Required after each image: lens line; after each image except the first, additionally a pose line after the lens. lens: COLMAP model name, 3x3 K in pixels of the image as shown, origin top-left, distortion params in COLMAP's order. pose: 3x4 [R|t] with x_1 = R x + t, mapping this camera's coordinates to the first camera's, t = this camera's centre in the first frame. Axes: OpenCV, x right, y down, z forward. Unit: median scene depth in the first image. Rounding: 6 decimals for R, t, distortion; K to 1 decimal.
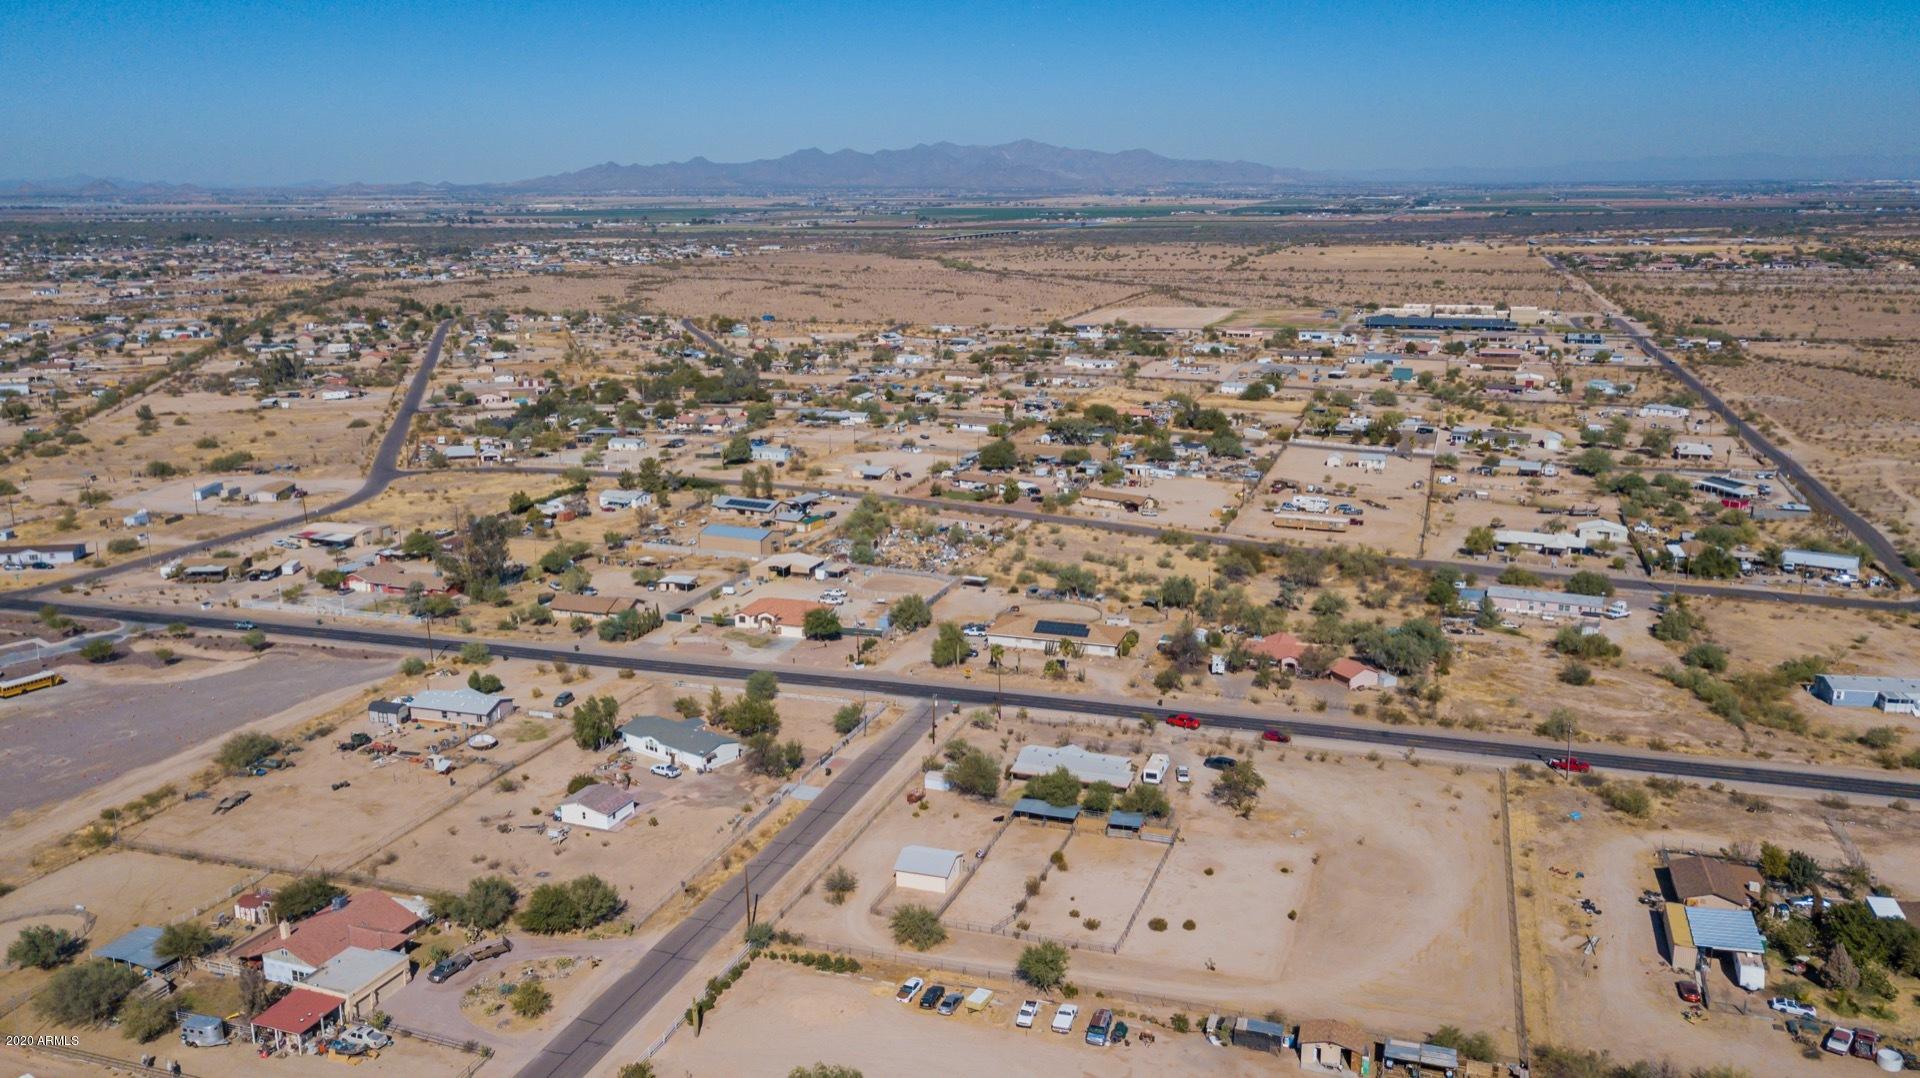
lens RADIAL K [[1467.5, 0, 954.1], [0, 1467.5, 534.8], [0, 0, 1]] dist [0.024708, 0.002202]
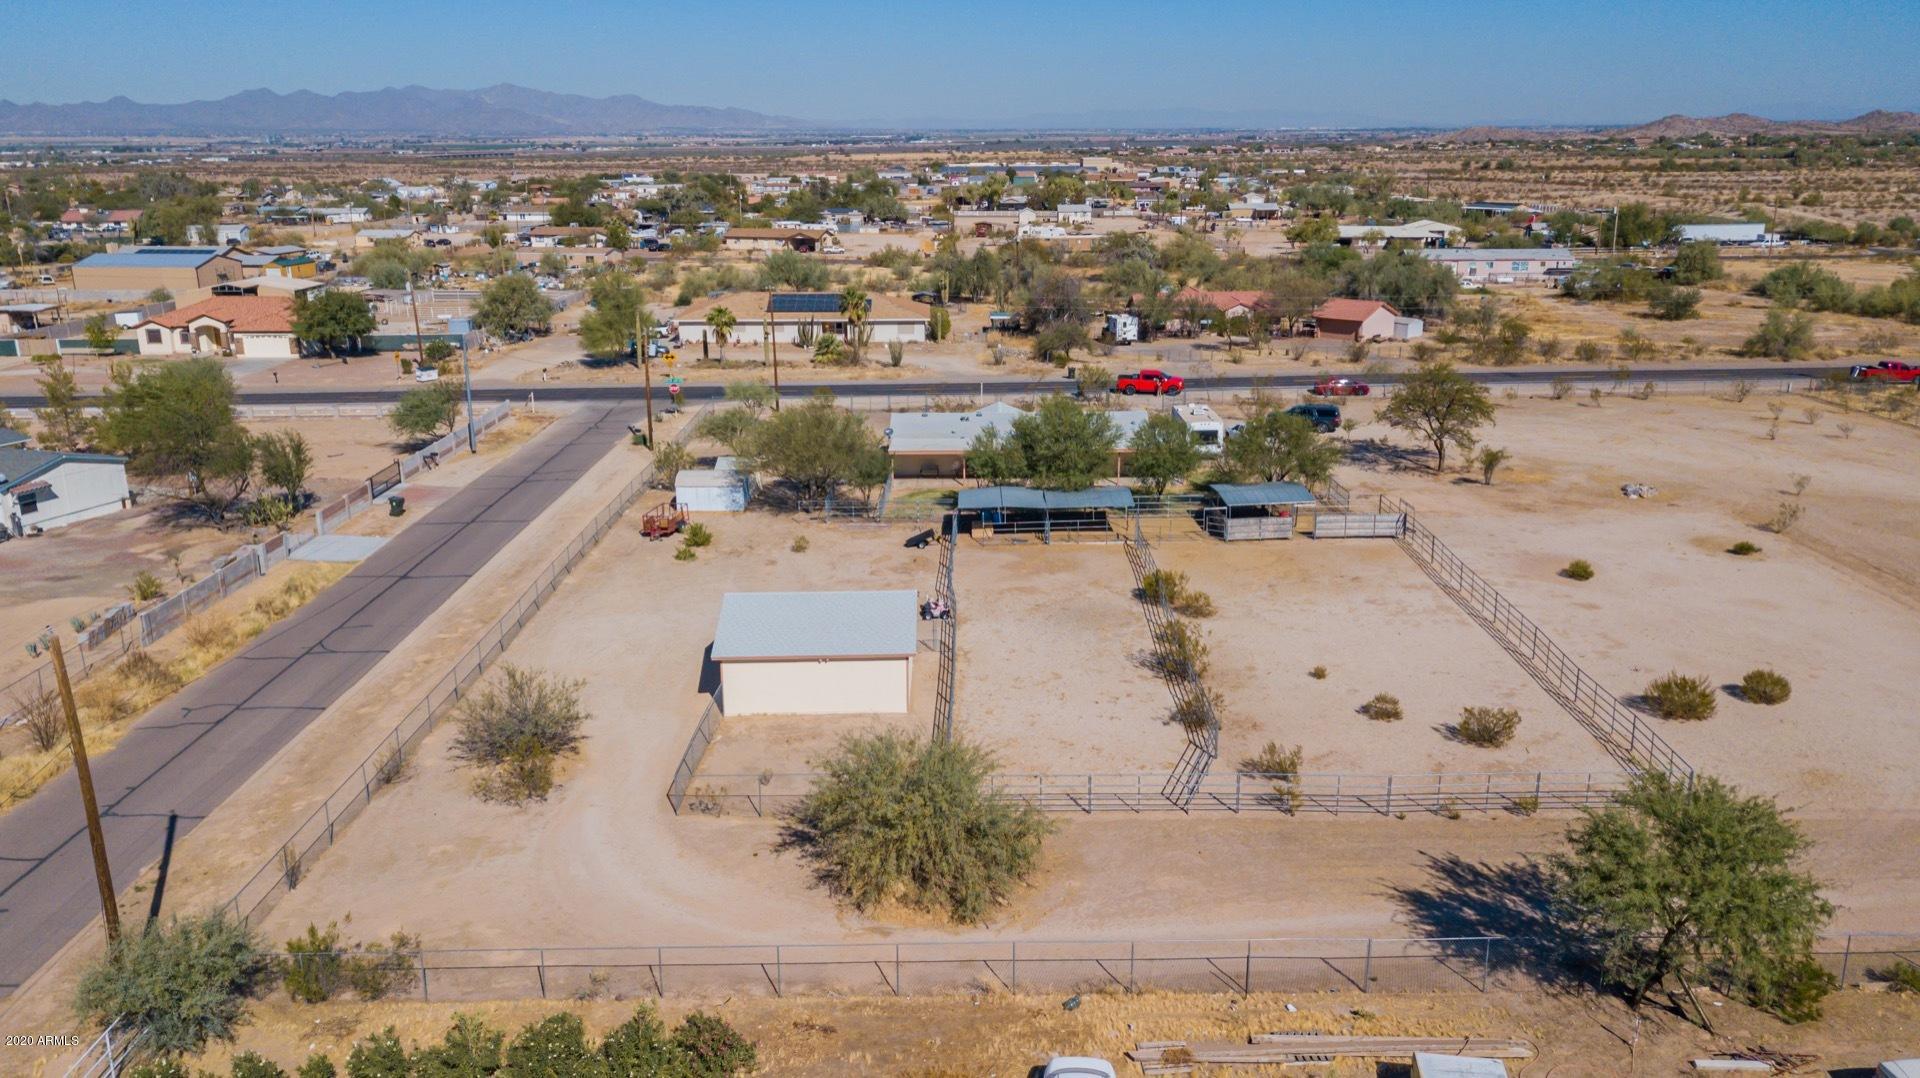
lens RADIAL K [[1467.5, 0, 950.1], [0, 1467.5, 539.7], [0, 0, 1]] dist [0.024708, 0.002202]
pose [[0.947140, -0.089218, 0.308165, -0.065342], [0.077077, 0.995701, 0.051374, 0.153158], [-0.311423, -0.024906, 0.949945, 0.567622]]
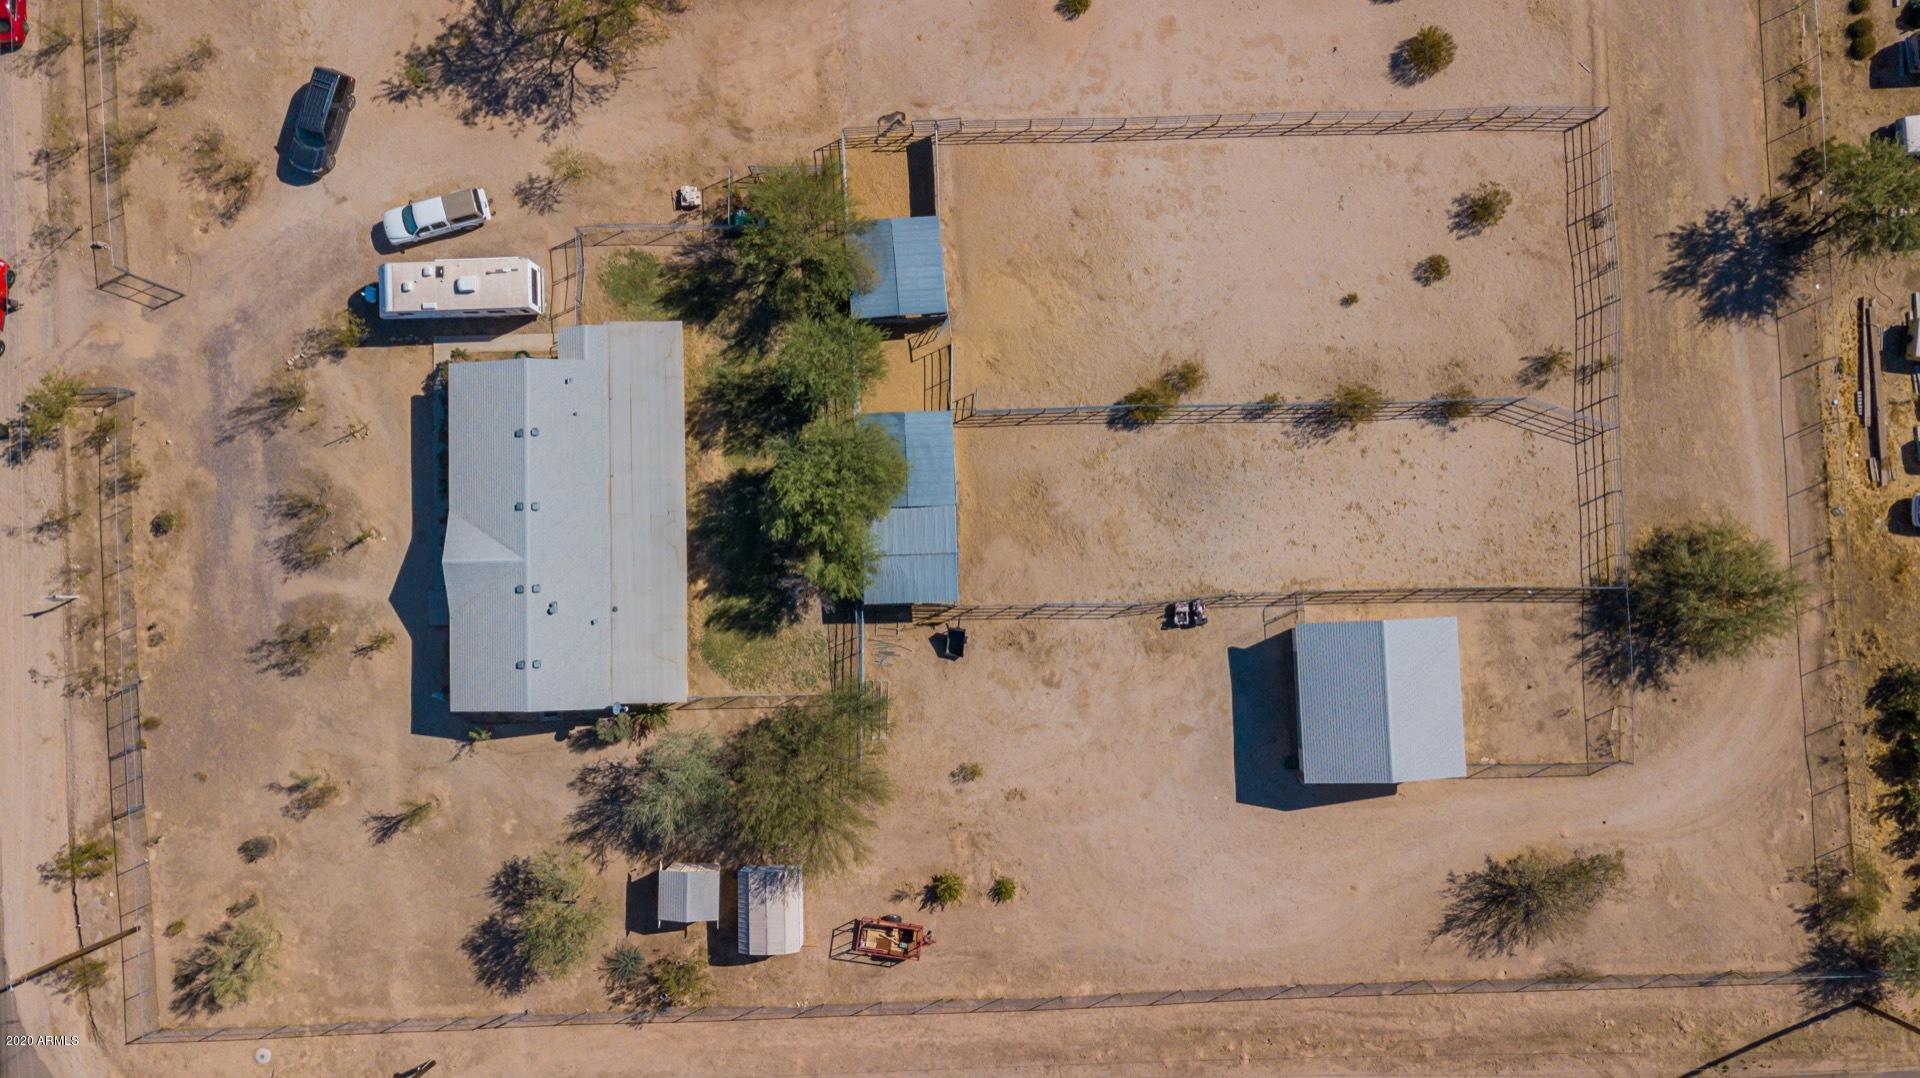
lens RADIAL K [[1467.5, 0, 954.3], [0, 1467.5, 525.1], [0, 0, 1]] dist [0.024708, 0.002202]
pose [[-0.361844, -0.931315, 0.041495, 0.036554], [0.223648, -0.043511, 0.973698, -0.118500], [-0.905014, 0.361607, 0.224031, 0.796655]]
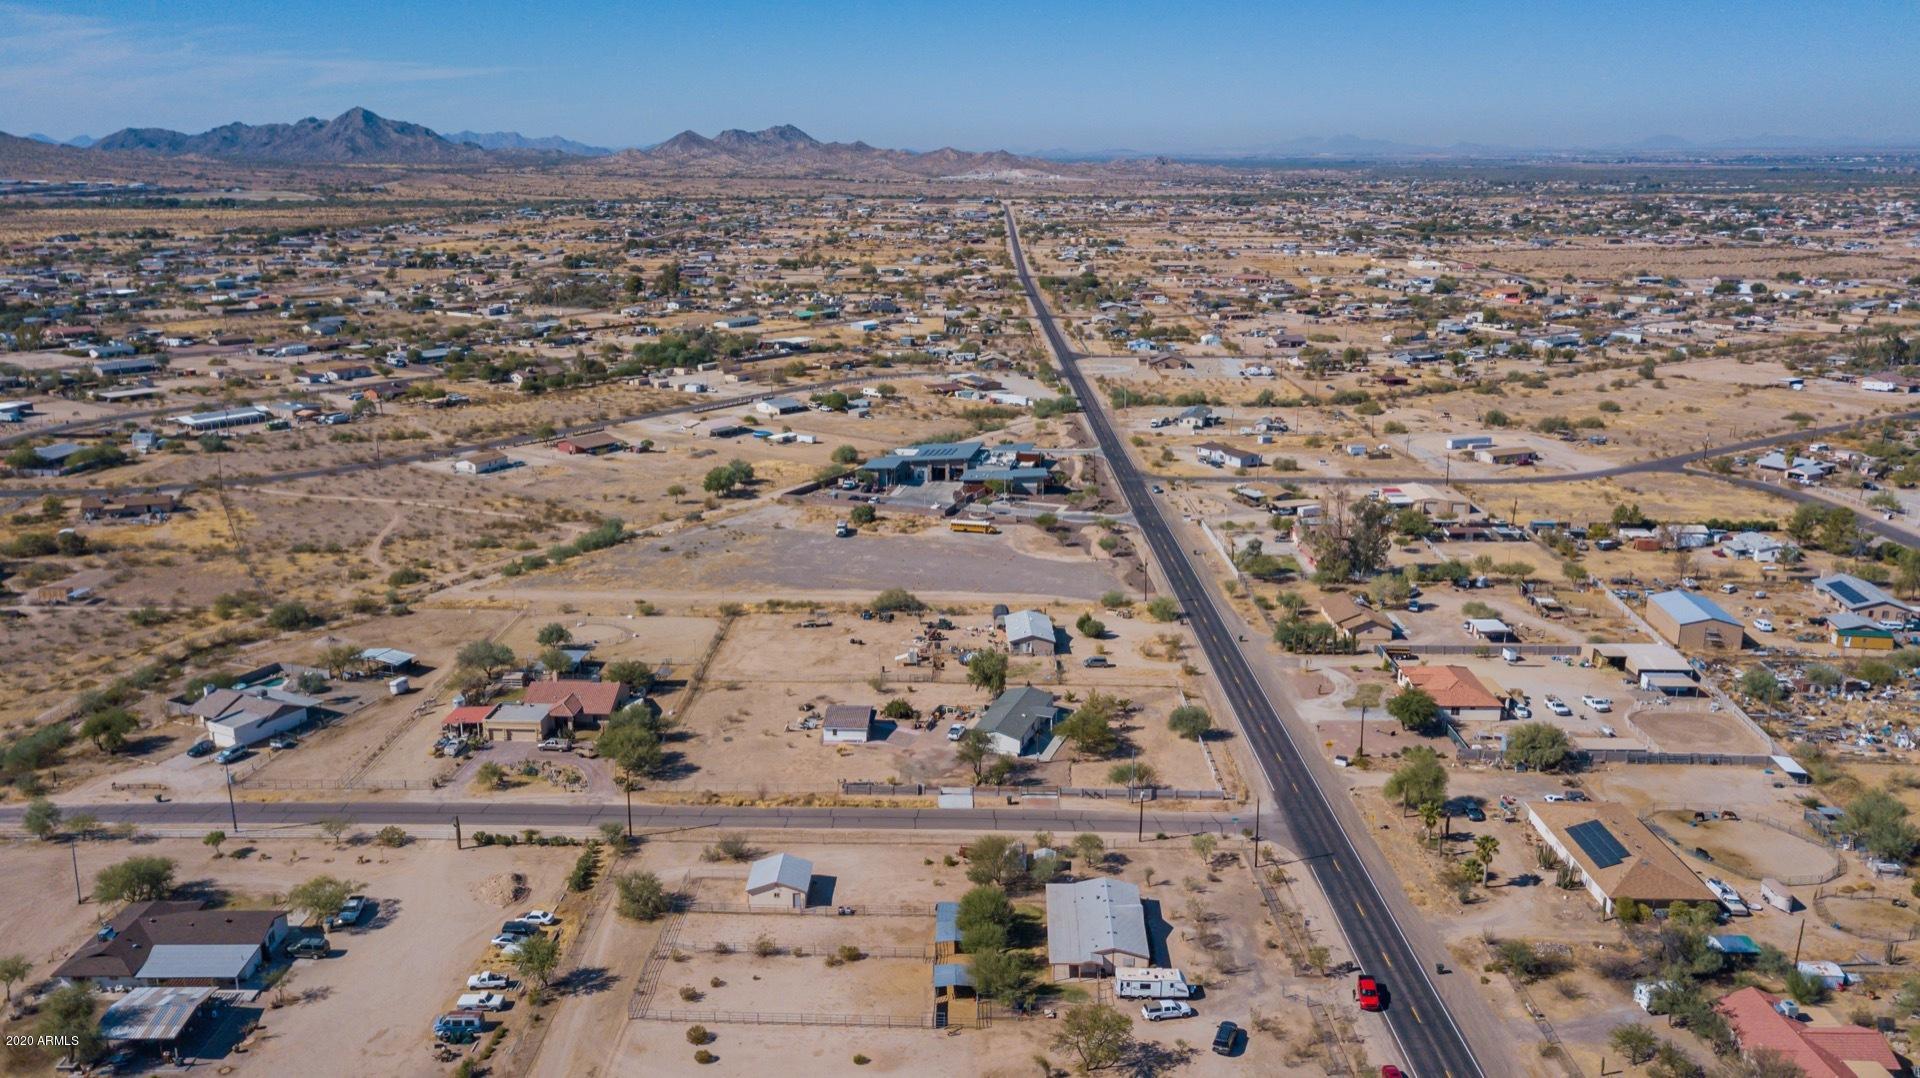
lens RADIAL K [[1467.5, 0, 949.8], [0, 1467.5, 519.9], [0, 0, 1]] dist [0.024708, 0.002202]
pose [[0.305499, 0.236764, -0.922287, 0.662520], [-0.218354, 0.960201, 0.174170, -0.147440], [0.926818, 0.148177, 0.345039, 0.592269]]
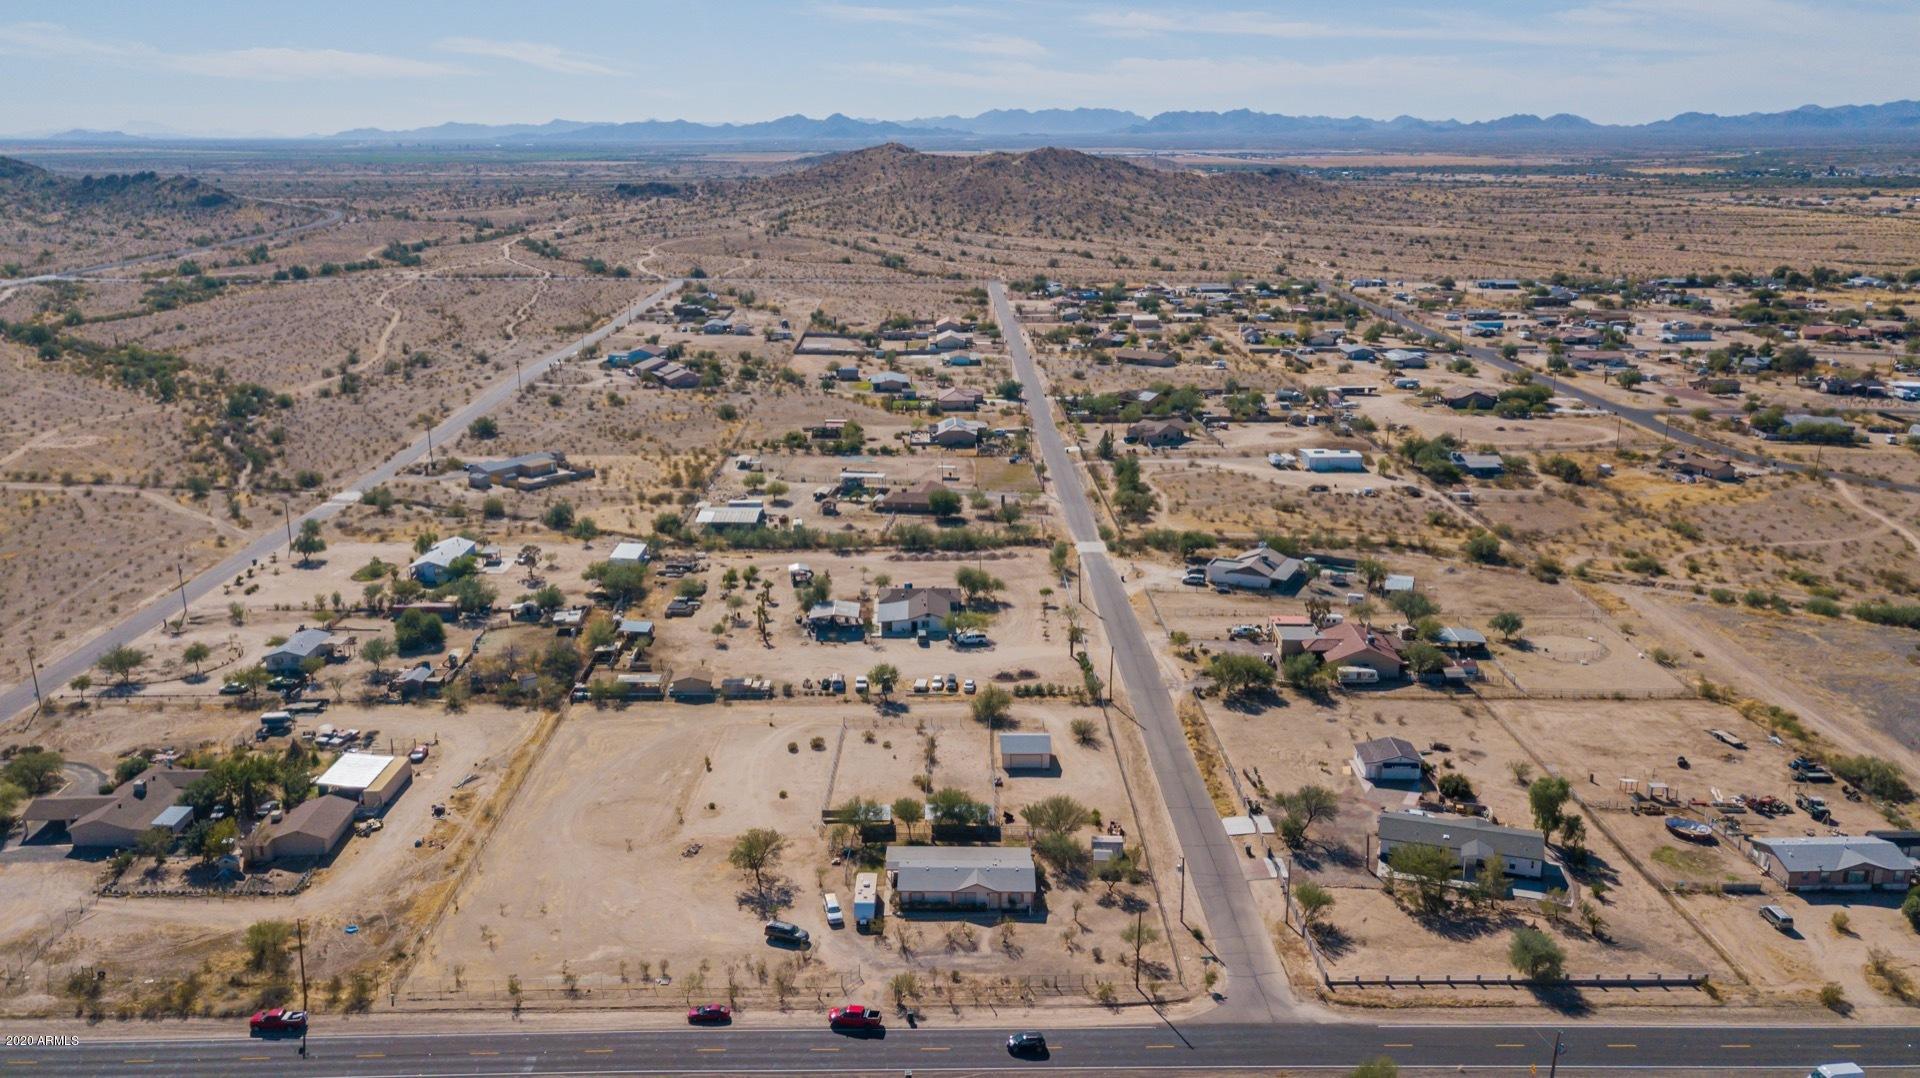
lens RADIAL K [[1467.5, 0, 954.9], [0, 1467.5, 520.1], [0, 0, 1]] dist [0.024708, 0.002202]
pose [[-0.943074, 0.091402, -0.319776, 0.302970], [-0.067711, 0.888589, 0.453679, -0.350969], [0.325617, 0.449505, -0.831817, 1.471696]]
